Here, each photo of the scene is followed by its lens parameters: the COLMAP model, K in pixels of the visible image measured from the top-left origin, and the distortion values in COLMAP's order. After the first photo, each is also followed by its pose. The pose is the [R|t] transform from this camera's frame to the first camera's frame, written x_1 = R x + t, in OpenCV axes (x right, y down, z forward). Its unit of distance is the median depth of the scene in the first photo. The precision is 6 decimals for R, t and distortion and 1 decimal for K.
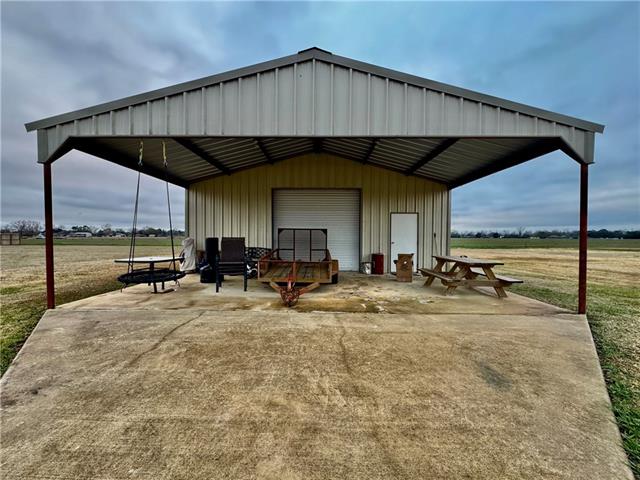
lens RADIAL K [[255.0, 0, 320.0], [0, 255.0, 240.0], [0, 0, 1]] dist [-0.017723, -0.000097]
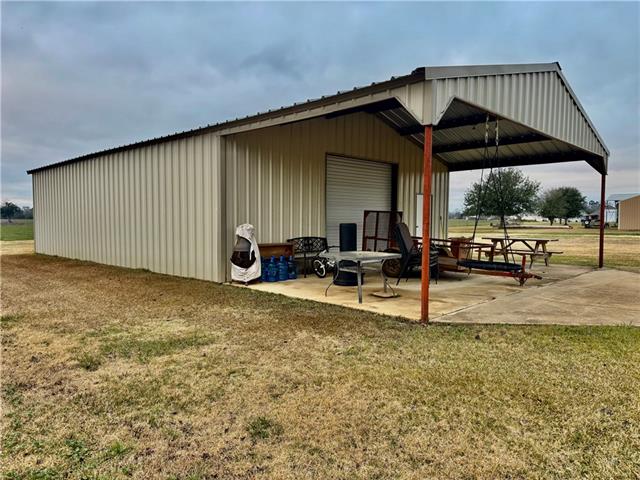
lens RADIAL K [[451.7, 0, 320.0], [0, 451.7, 240.0], [0, 0, 1]] dist [0.003621, 0.000438]
pose [[0.680762, -0.040331, 0.731393, -1.136713], [0.020683, 0.999143, 0.035845, -0.006484], [-0.732212, -0.009274, 0.681013, 0.156998]]
